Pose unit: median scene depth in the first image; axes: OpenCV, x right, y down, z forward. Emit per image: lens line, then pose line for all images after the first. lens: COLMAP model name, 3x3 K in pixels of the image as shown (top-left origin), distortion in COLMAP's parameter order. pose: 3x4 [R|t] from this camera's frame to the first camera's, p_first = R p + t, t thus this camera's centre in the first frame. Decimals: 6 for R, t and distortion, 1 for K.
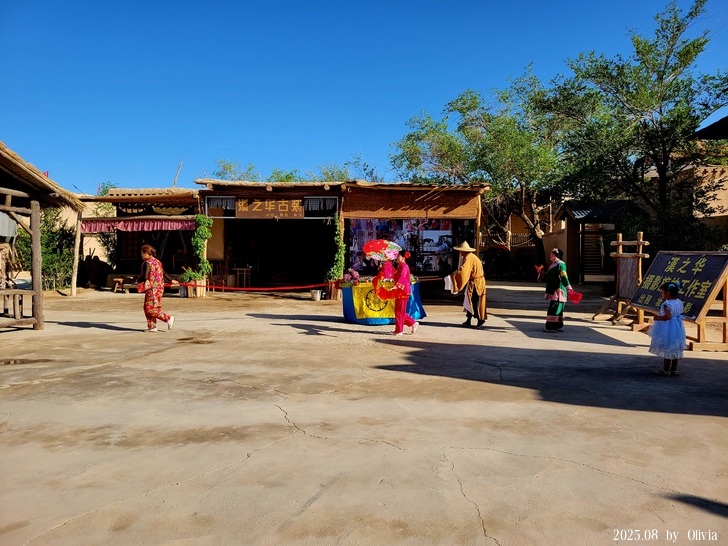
lens RADIAL K [[545.5, 0, 369.9], [0, 545.5, 259.6], [0, 0, 1]] dist [0.055596, -0.032626]
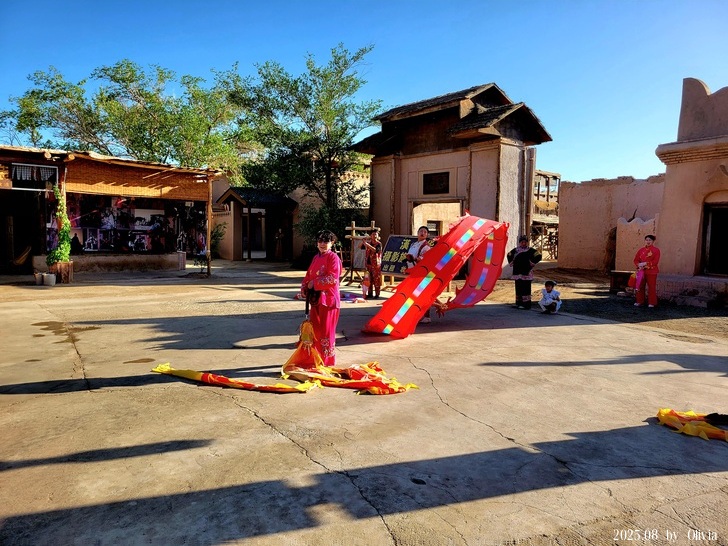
lens RADIAL K [[545.5, 0, 365.7], [0, 545.5, 269.5], [0, 0, 1]] dist [0.055596, -0.032626]
pose [[0.717857, -0.033515, 0.695384, -0.318423], [-0.006781, 0.998457, 0.055122, -0.001963], [-0.696158, -0.044285, 0.716522, 0.004111]]
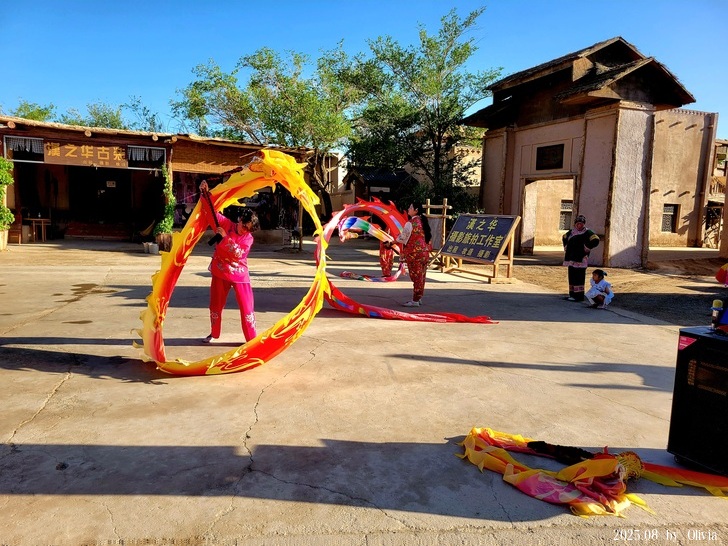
lens RADIAL K [[545.5, 0, 366.4], [0, 545.5, 274.6], [0, 0, 1]] dist [0.055596, -0.032626]
pose [[0.901404, -0.023125, 0.432361, -0.161605], [-0.024555, 0.994235, 0.104370, -0.000617], [-0.432282, -0.104697, 0.895640, -0.071758]]
